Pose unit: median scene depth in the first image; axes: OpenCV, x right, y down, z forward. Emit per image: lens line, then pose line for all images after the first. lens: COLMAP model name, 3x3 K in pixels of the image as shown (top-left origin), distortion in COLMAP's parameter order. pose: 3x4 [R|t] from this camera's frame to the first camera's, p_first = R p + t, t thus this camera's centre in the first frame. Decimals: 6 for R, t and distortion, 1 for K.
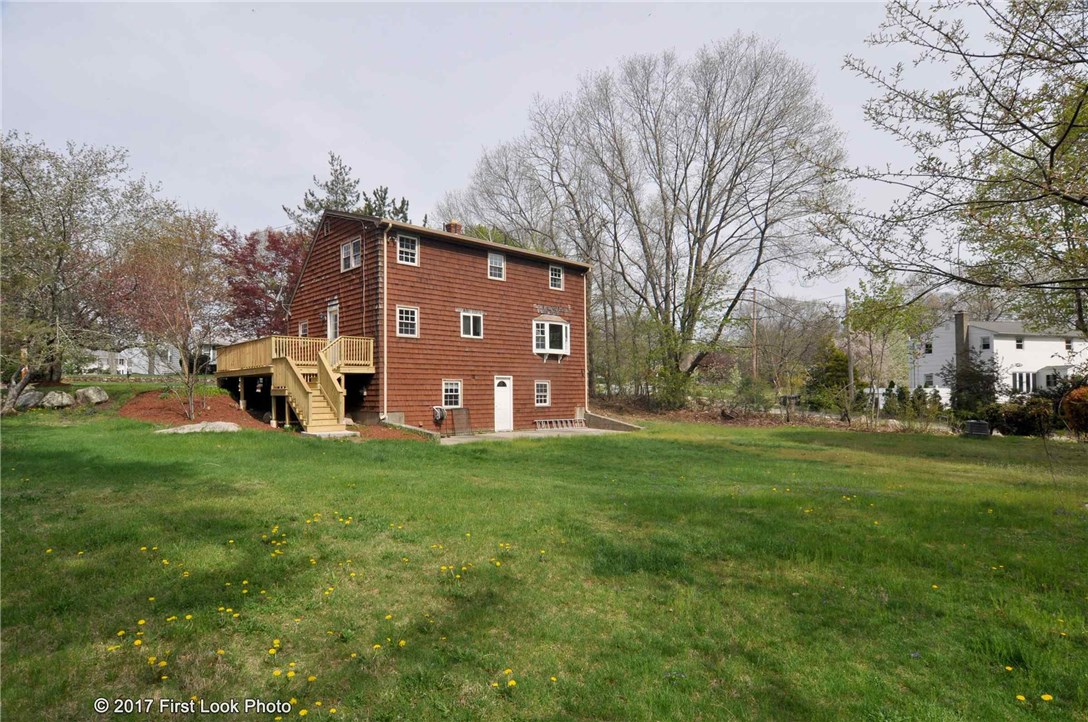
lens RADIAL K [[603.7, 0, 544.0], [0, 603.7, 361.0], [0, 0, 1]] dist [-0.003152, -0.000692]
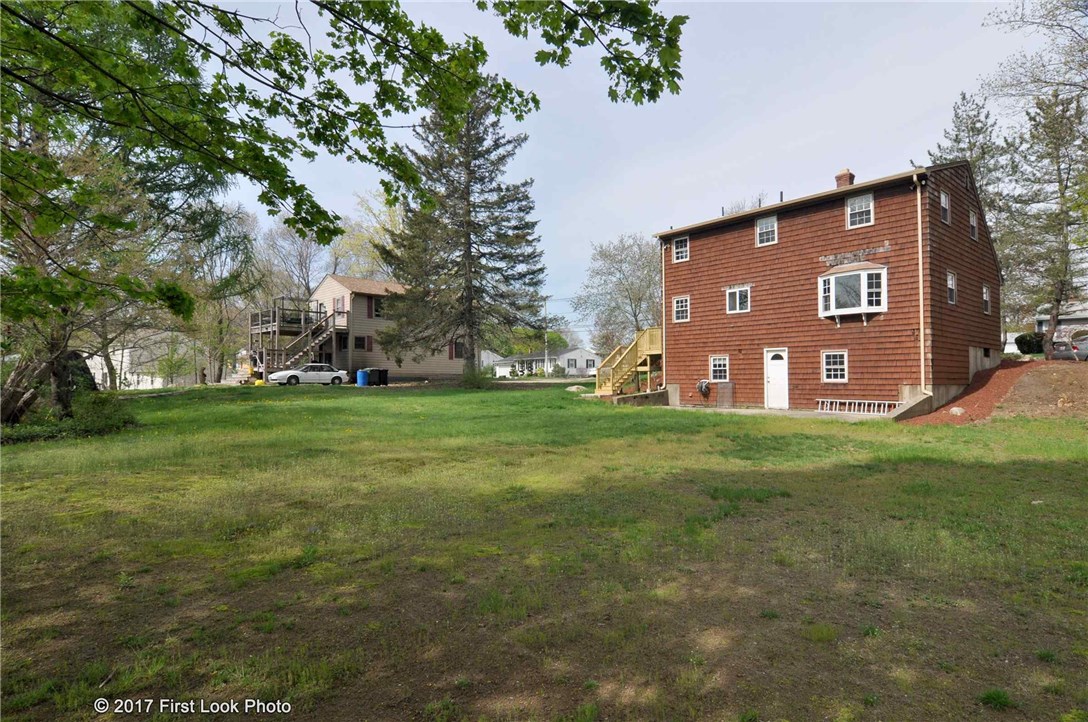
lens RADIAL K [[603.7, 0, 544.0], [0, 603.7, 361.0], [0, 0, 1]] dist [-0.003152, -0.000692]
pose [[-0.106207, -0.026049, -0.994003, 0.901200], [0.055690, 0.997932, -0.032103, 0.055384], [0.992783, -0.058766, -0.104537, 0.767922]]
